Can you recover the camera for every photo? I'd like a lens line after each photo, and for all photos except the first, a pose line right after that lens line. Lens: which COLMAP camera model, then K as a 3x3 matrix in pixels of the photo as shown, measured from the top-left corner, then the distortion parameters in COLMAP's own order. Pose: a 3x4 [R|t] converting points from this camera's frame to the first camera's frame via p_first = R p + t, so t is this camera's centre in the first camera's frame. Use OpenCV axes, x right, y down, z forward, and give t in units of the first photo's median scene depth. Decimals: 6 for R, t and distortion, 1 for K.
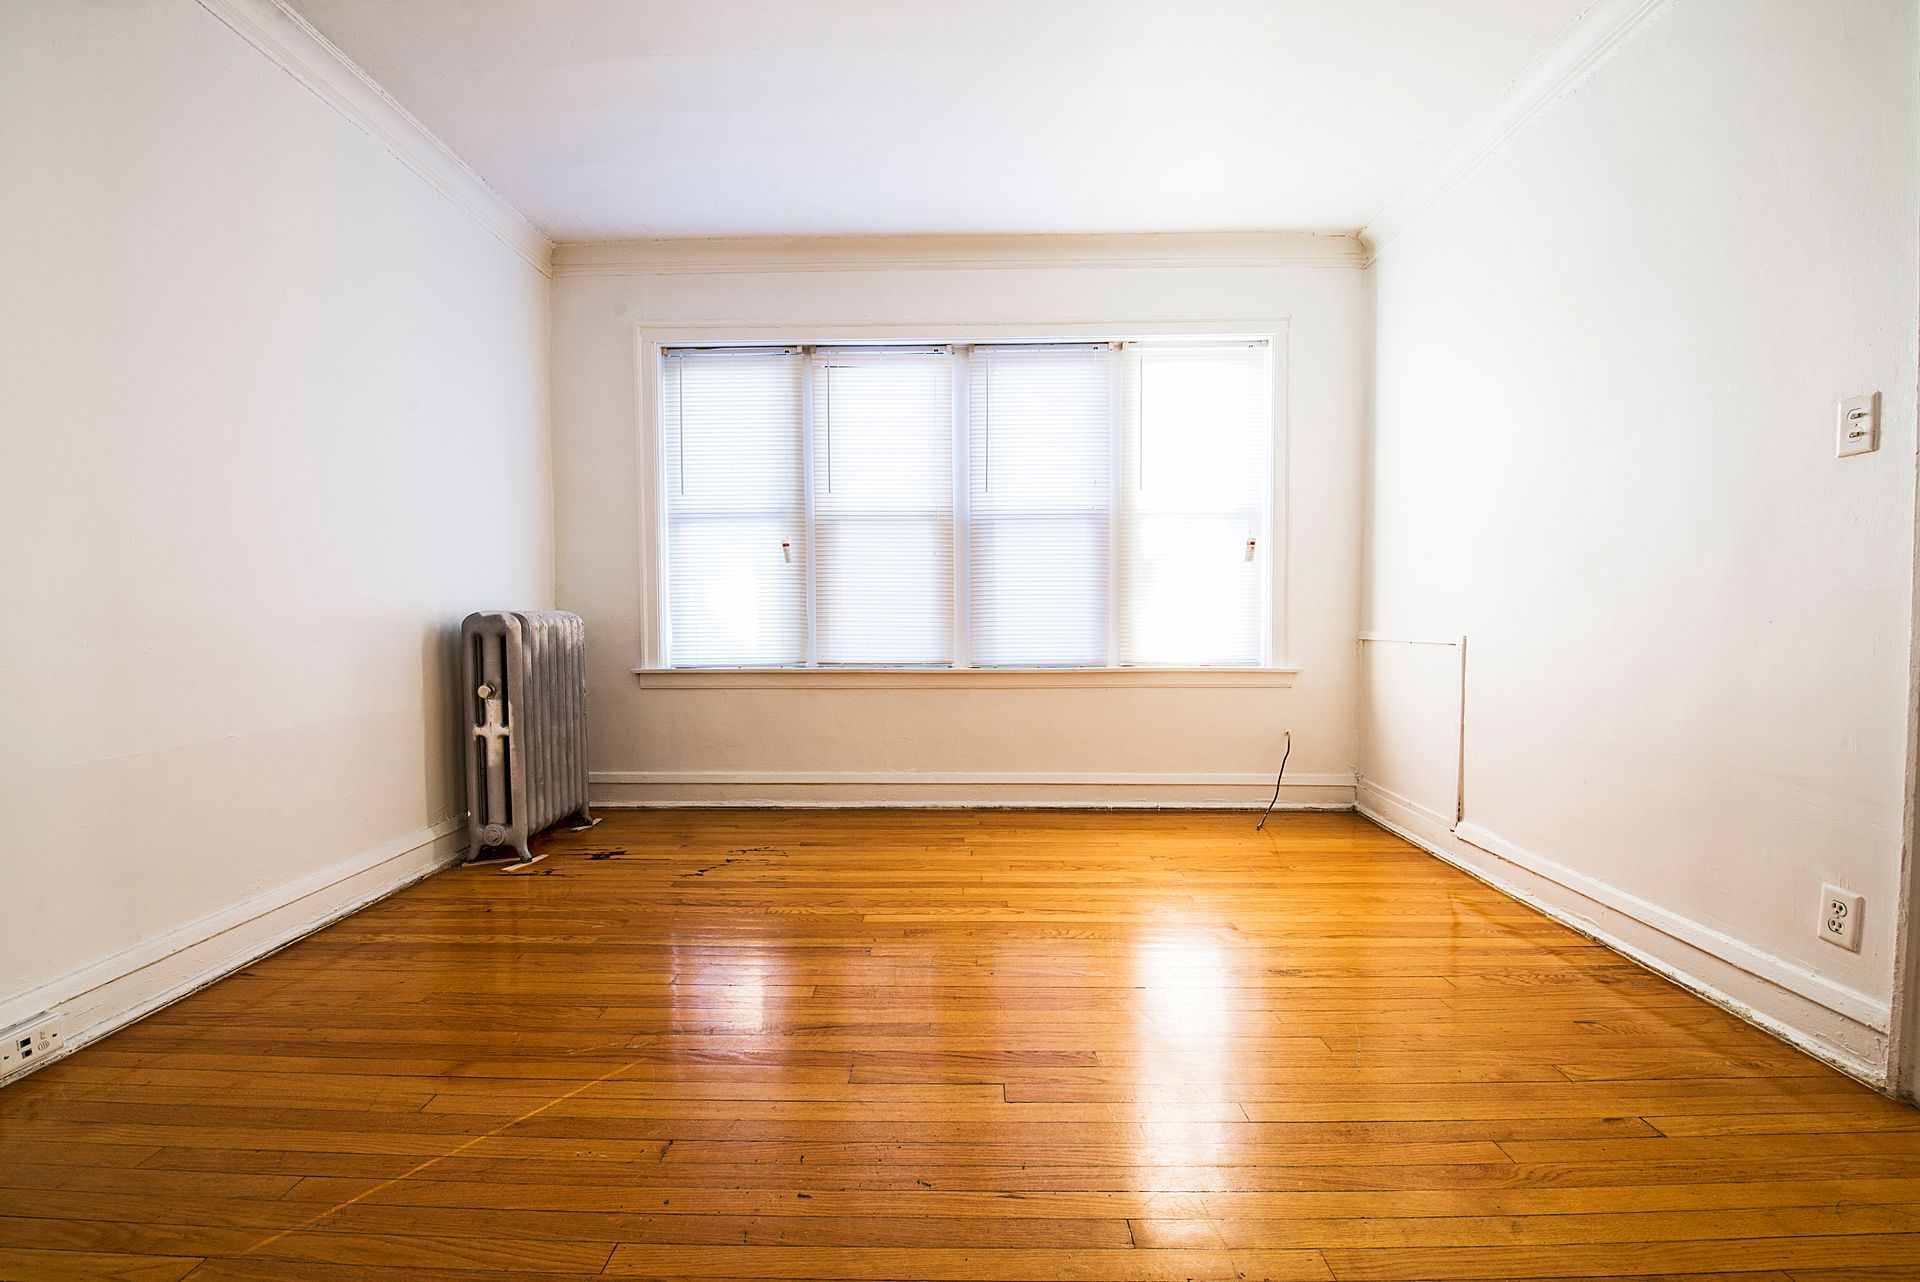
lens RADIAL K [[751.6, 0, 966.9], [0, 751.6, 639.6], [0, 0, 1]] dist [-0.022794, -0.001091]
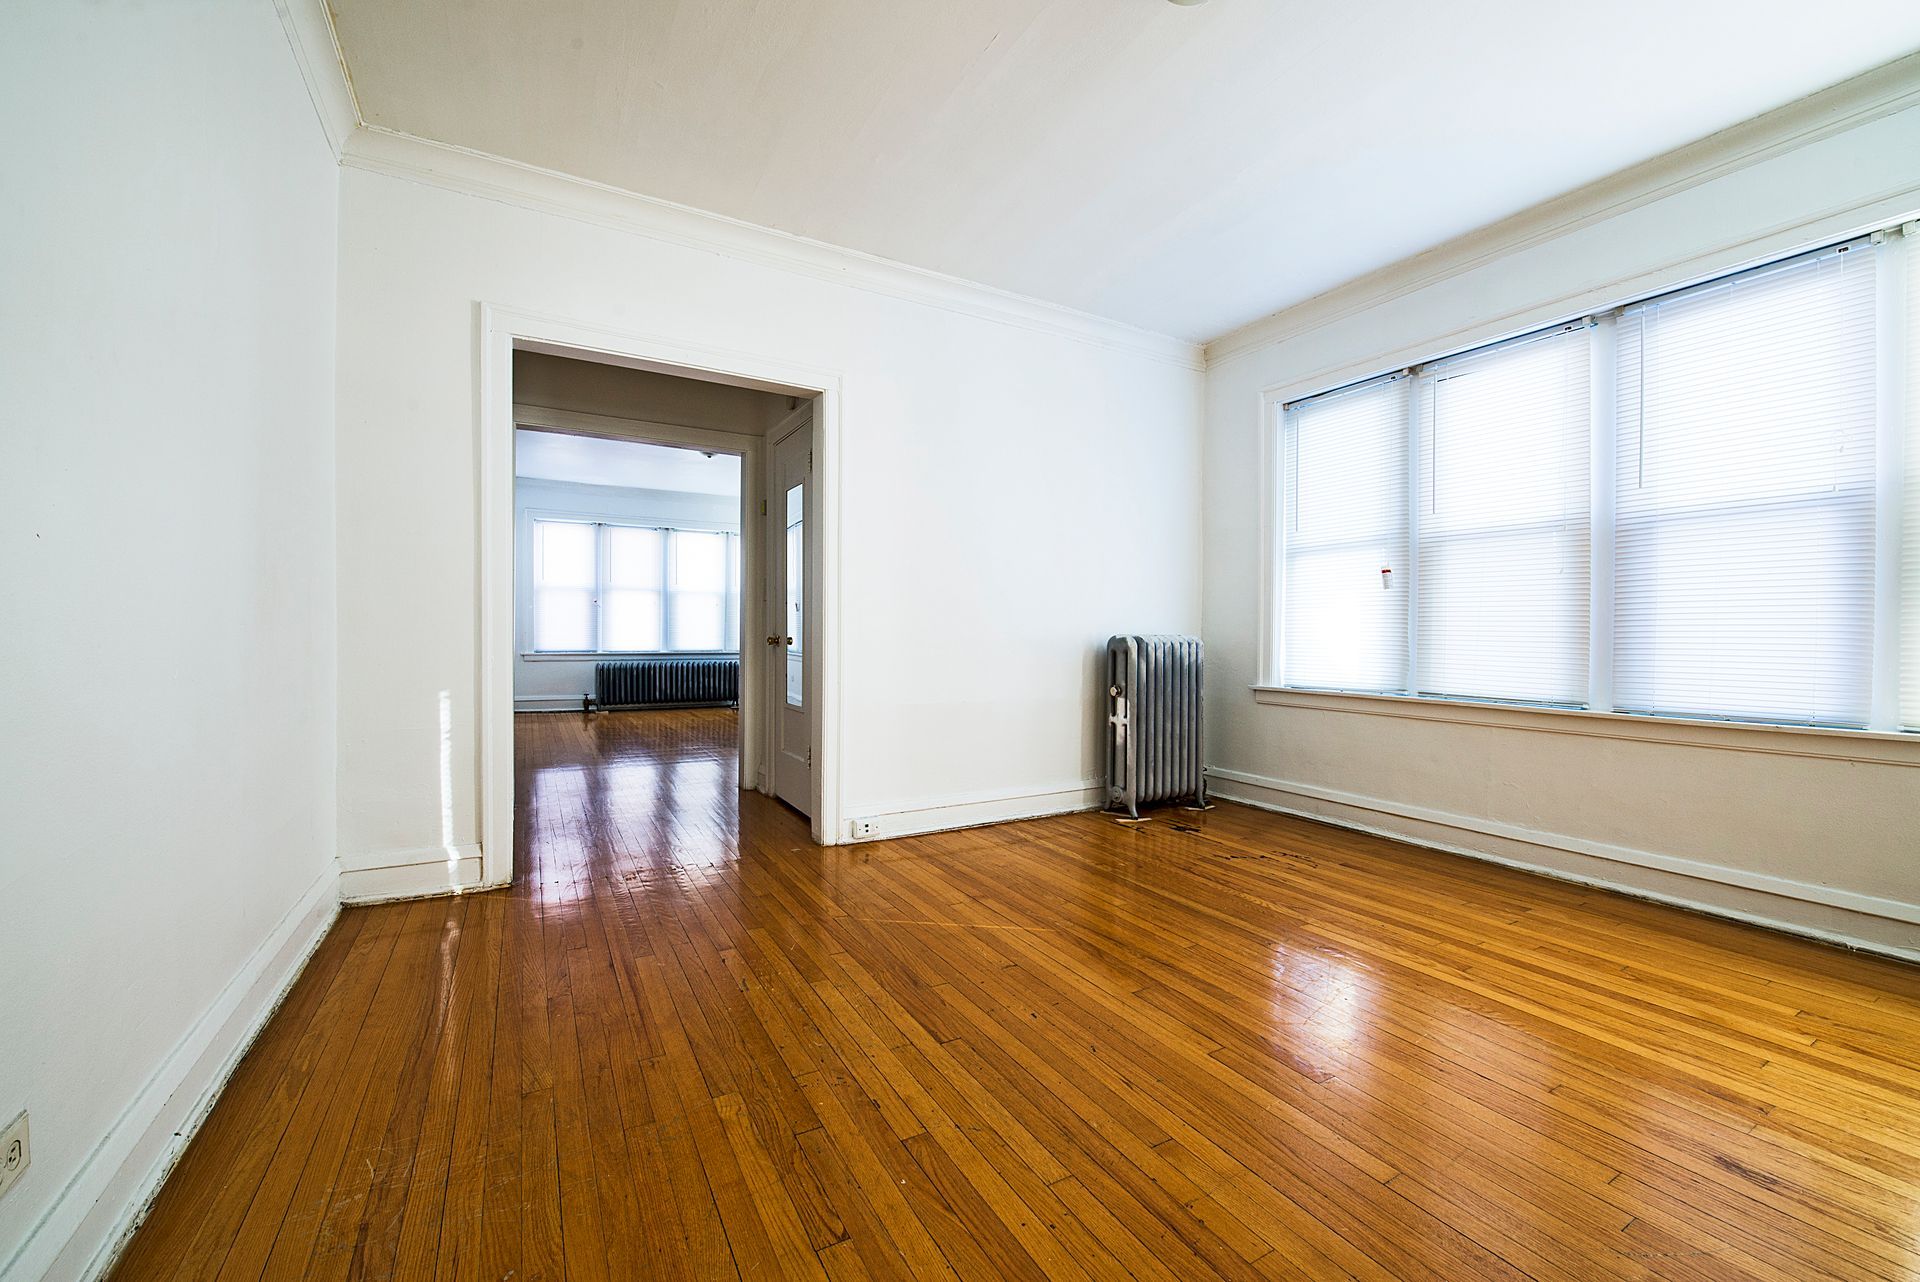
lens RADIAL K [[751.6, 0, 964.6], [0, 751.6, 635.7], [0, 0, 1]] dist [-0.022794, -0.001091]
pose [[0.515044, 0.009994, -0.857105, 0.368854], [-0.042960, 0.998976, -0.014167, -0.002804], [0.856087, 0.044117, 0.514946, 0.015788]]
